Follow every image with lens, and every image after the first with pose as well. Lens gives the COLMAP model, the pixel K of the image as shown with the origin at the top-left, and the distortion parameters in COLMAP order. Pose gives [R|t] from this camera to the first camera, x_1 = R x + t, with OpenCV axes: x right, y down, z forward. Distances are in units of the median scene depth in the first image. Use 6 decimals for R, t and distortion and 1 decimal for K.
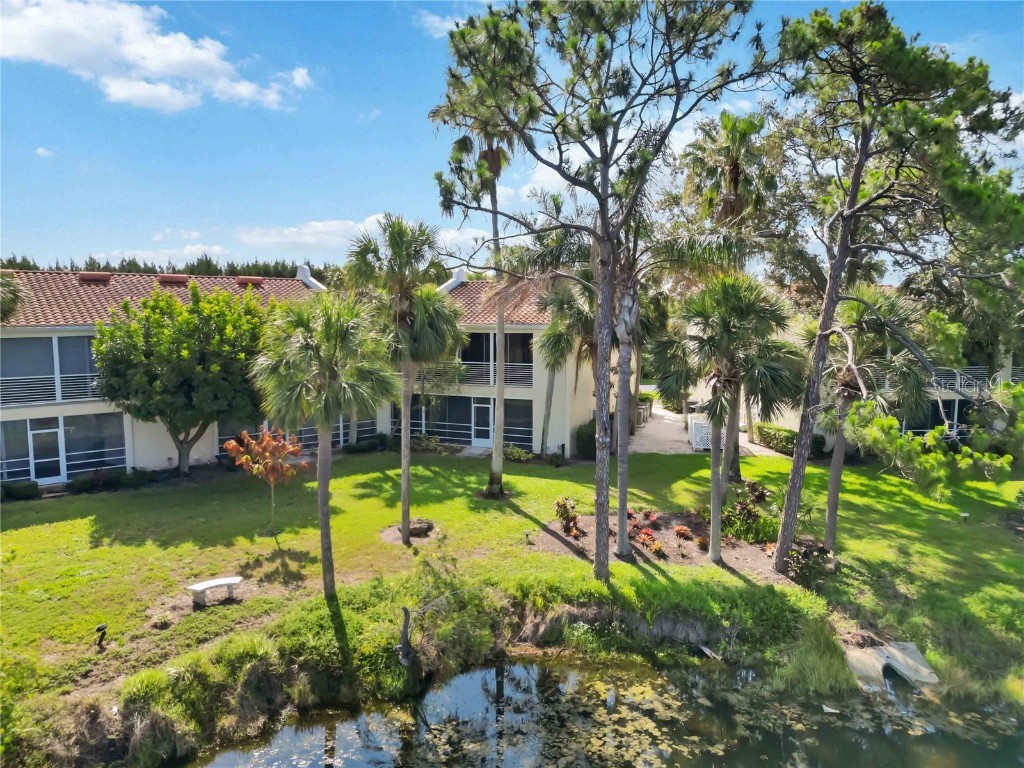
lens RADIAL K [[736.3, 0, 512.0], [0, 736.3, 384.0], [0, 0, 1]] dist [0.106526, -0.141219]
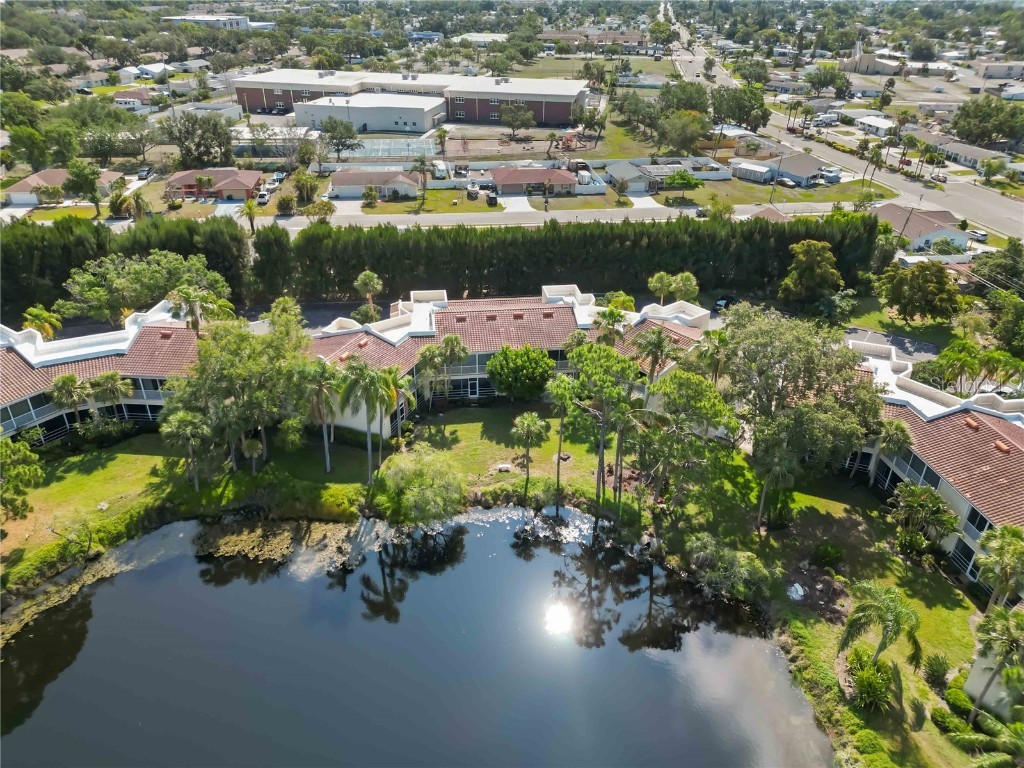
lens RADIAL K [[736.3, 0, 512.0], [0, 736.3, 384.0], [0, 0, 1]] dist [0.106526, -0.141219]
pose [[0.868072, 0.278617, -0.410881, 1.224801], [-0.103874, 0.911277, 0.398479, -1.829149], [0.485449, -0.303229, 0.819995, -2.250862]]
